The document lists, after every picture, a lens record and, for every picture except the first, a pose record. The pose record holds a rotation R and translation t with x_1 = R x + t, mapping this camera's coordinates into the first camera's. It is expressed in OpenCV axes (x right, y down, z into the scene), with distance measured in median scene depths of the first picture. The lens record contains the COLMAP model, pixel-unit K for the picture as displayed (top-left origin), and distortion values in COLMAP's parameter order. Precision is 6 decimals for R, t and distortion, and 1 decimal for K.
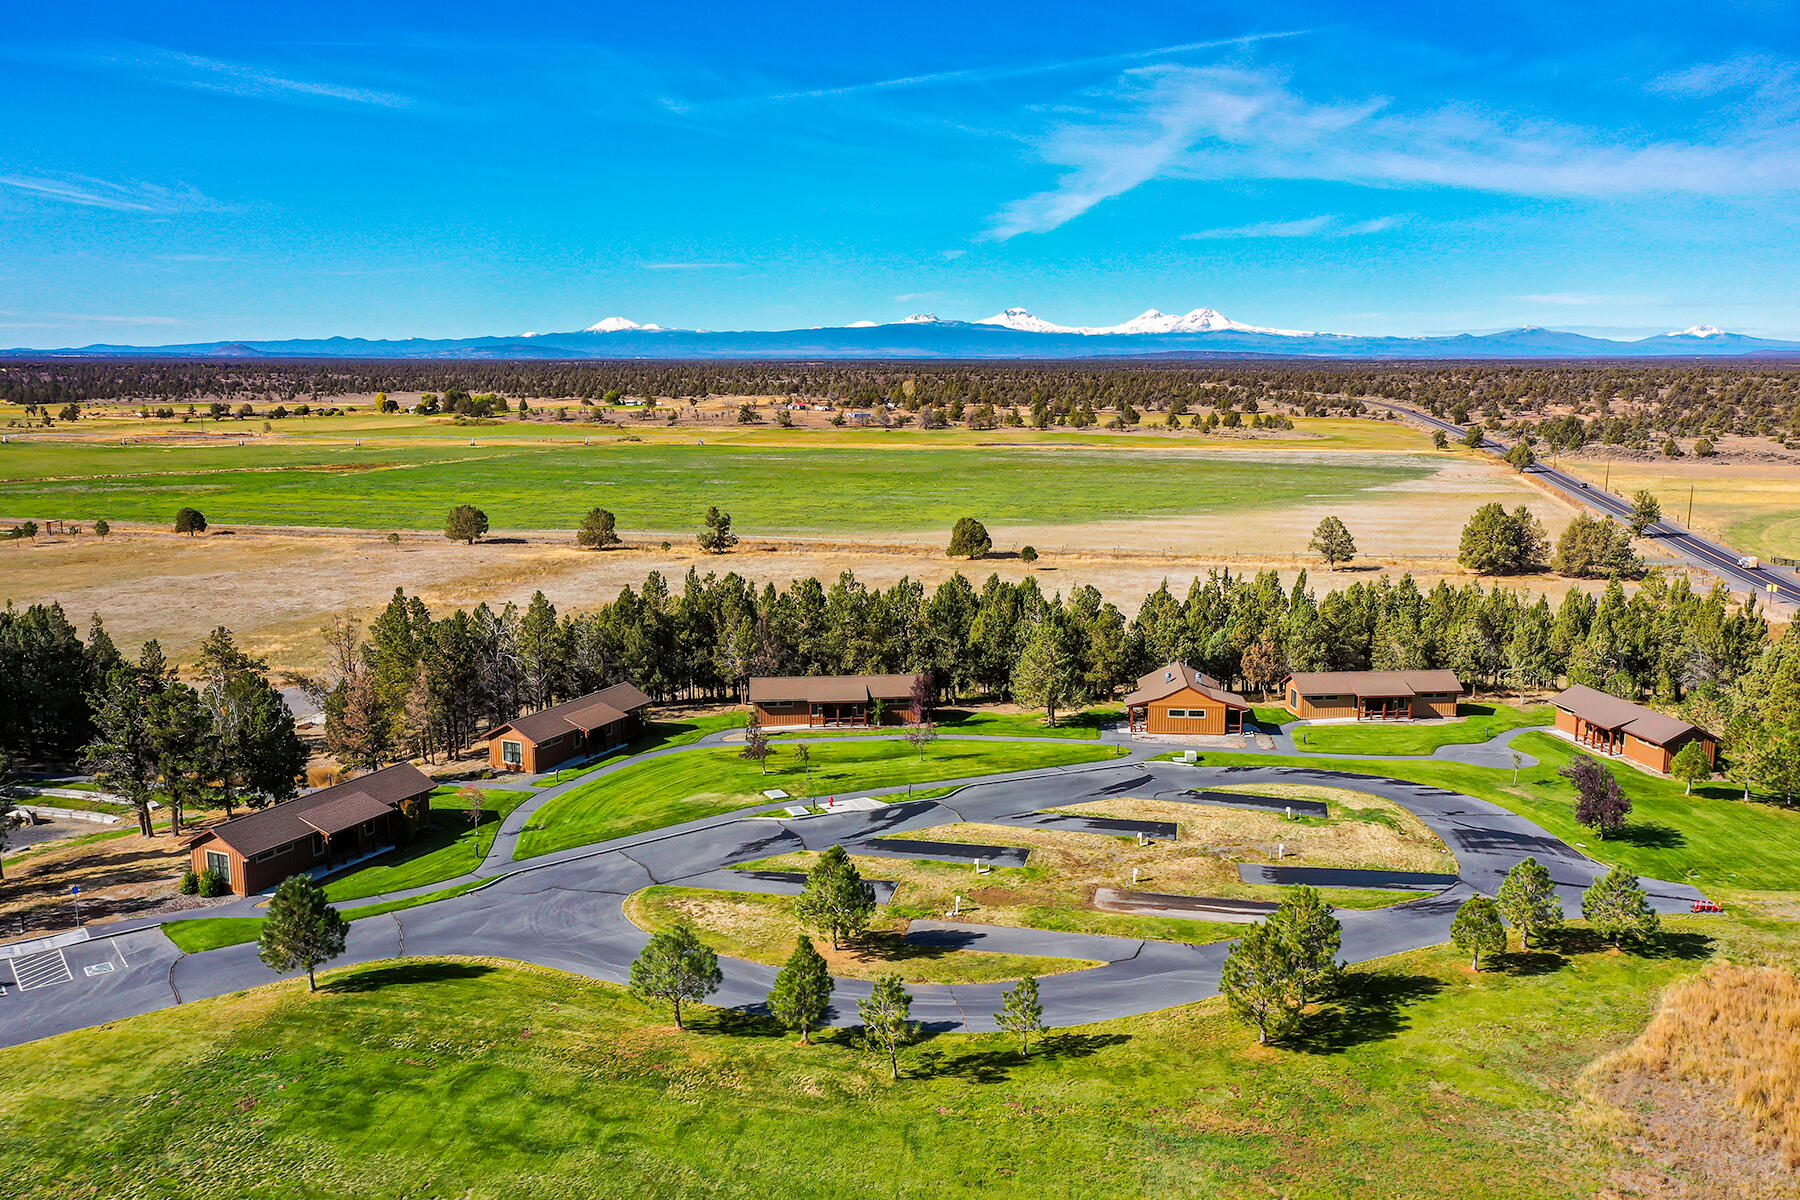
lens RADIAL K [[1411.7, 0, 886.7], [0, 1411.7, 655.8], [0, 0, 1]] dist [-0.005936, 0.048232]
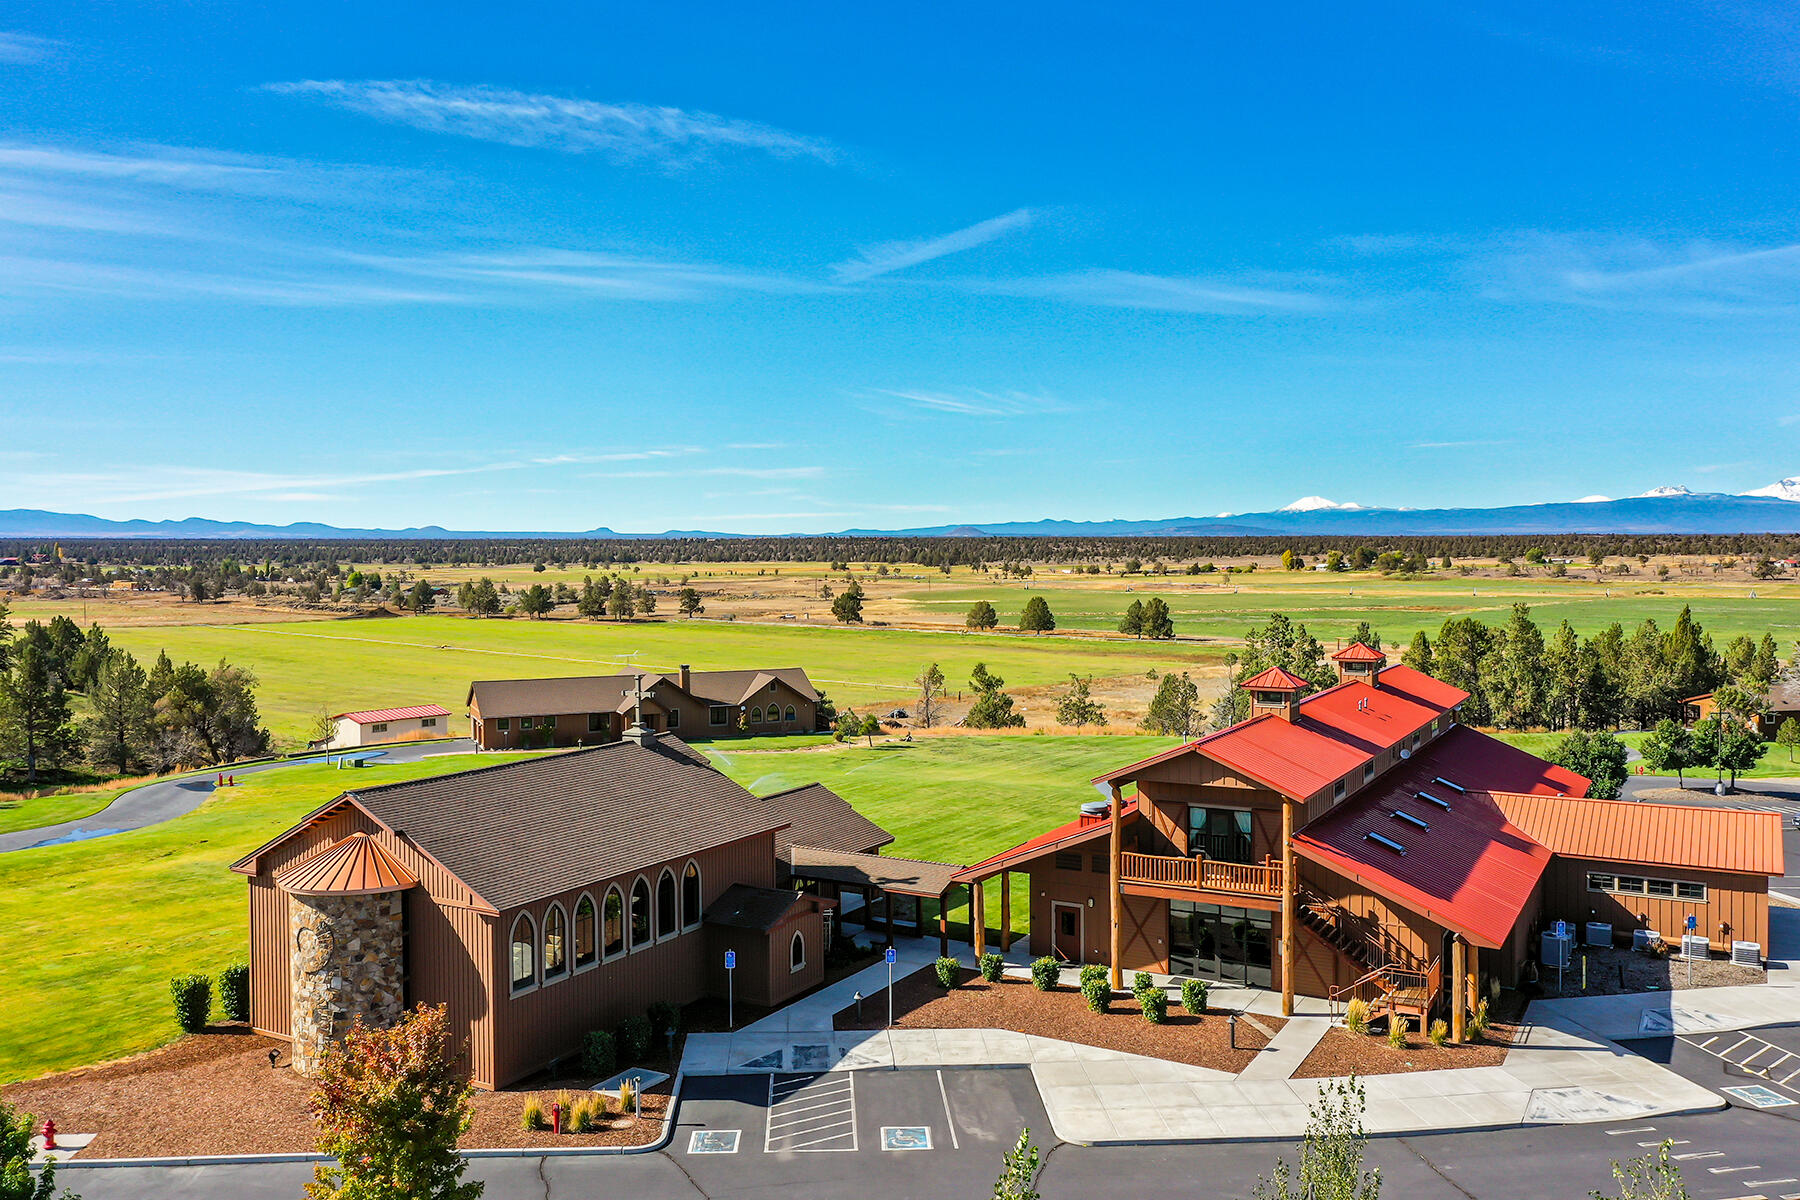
lens RADIAL K [[1437.7, 0, 889.5], [0, 1437.7, 596.3], [0, 0, 1]] dist [-0.002475, 0.041461]
pose [[0.892741, 0.012295, -0.450403, -0.447351], [-0.087267, 0.985417, -0.146072, 0.057871], [0.442039, 0.169710, 0.880795, -0.055375]]
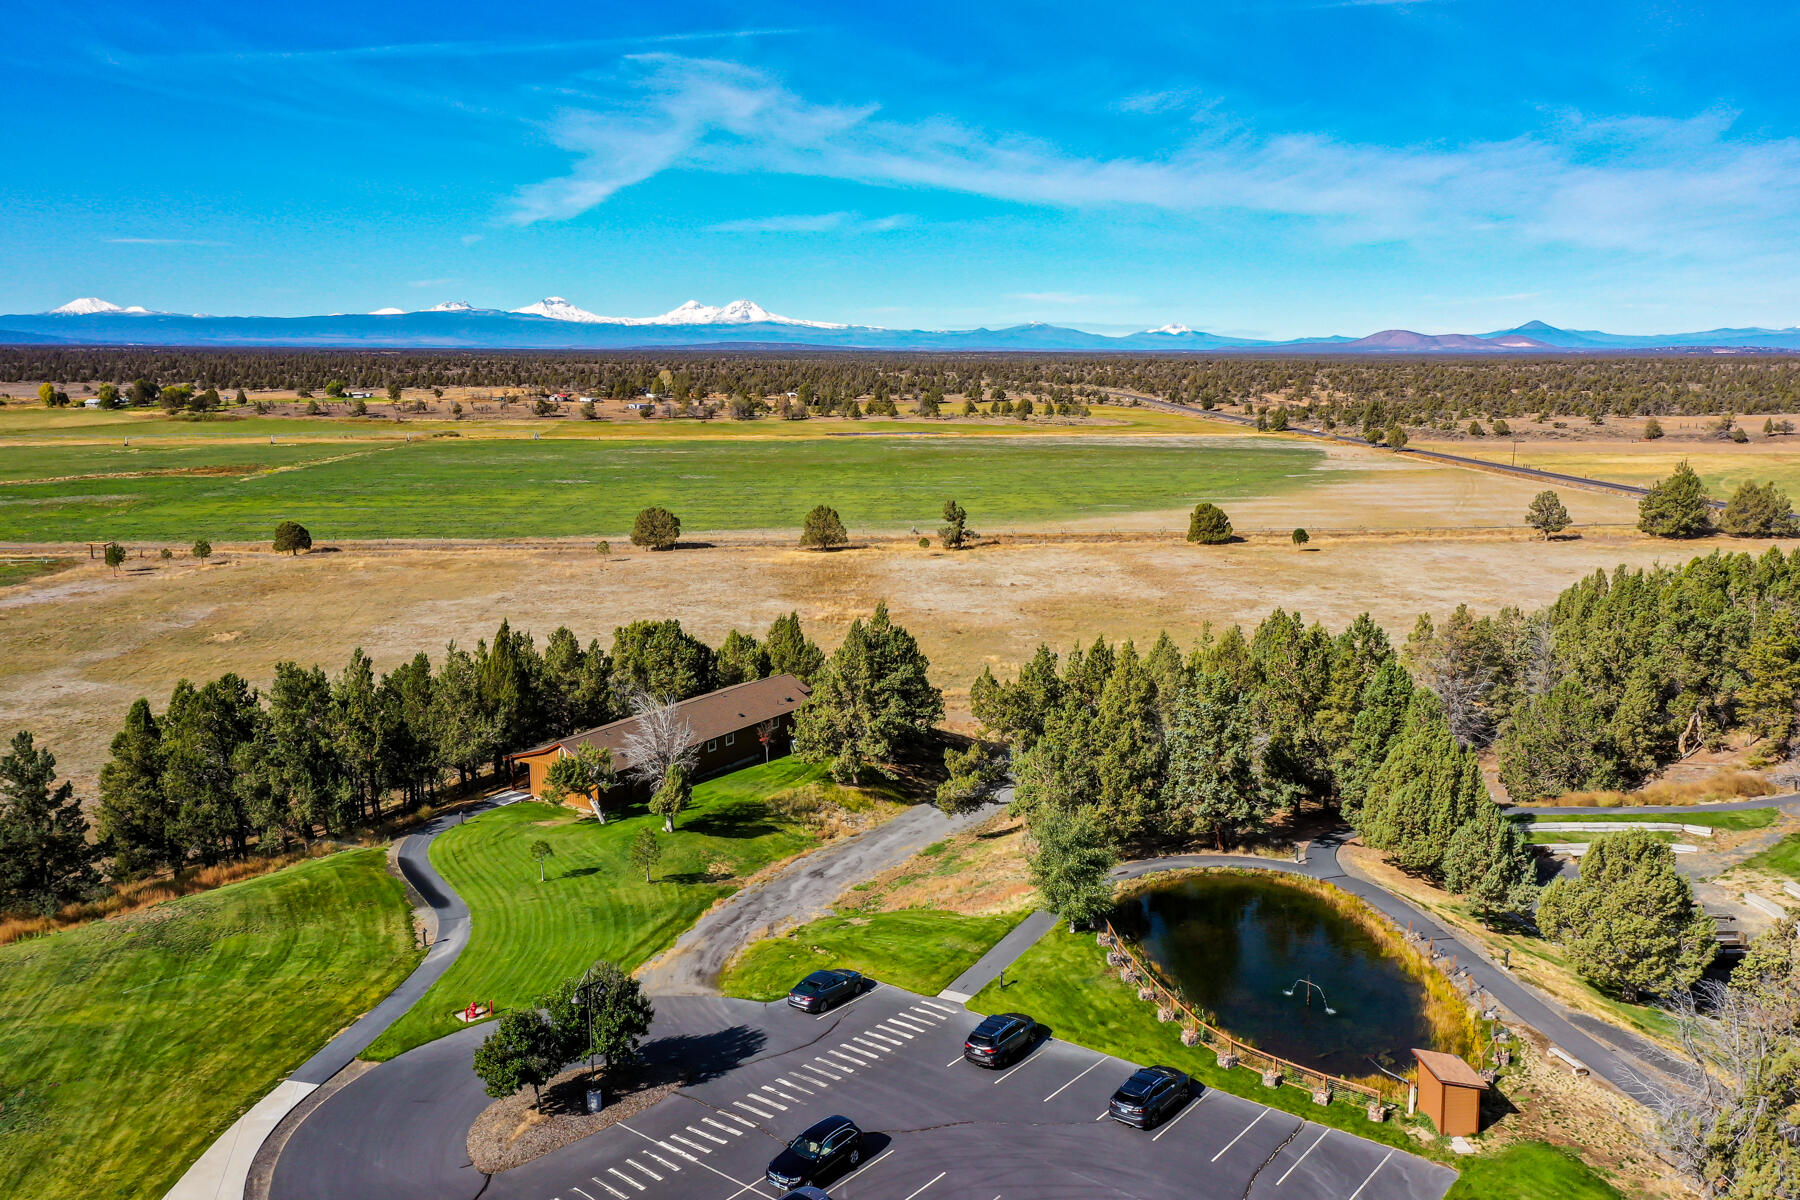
lens RADIAL K [[1414.3, 0, 894.0], [0, 1414.3, 631.4], [0, 0, 1]] dist [0.002375, 0.043971]
pose [[0.948671, -0.057584, 0.310977, -0.444954], [0.060900, 0.998143, -0.000952, -0.018063], [-0.310345, 0.019841, 0.950417, 0.099623]]
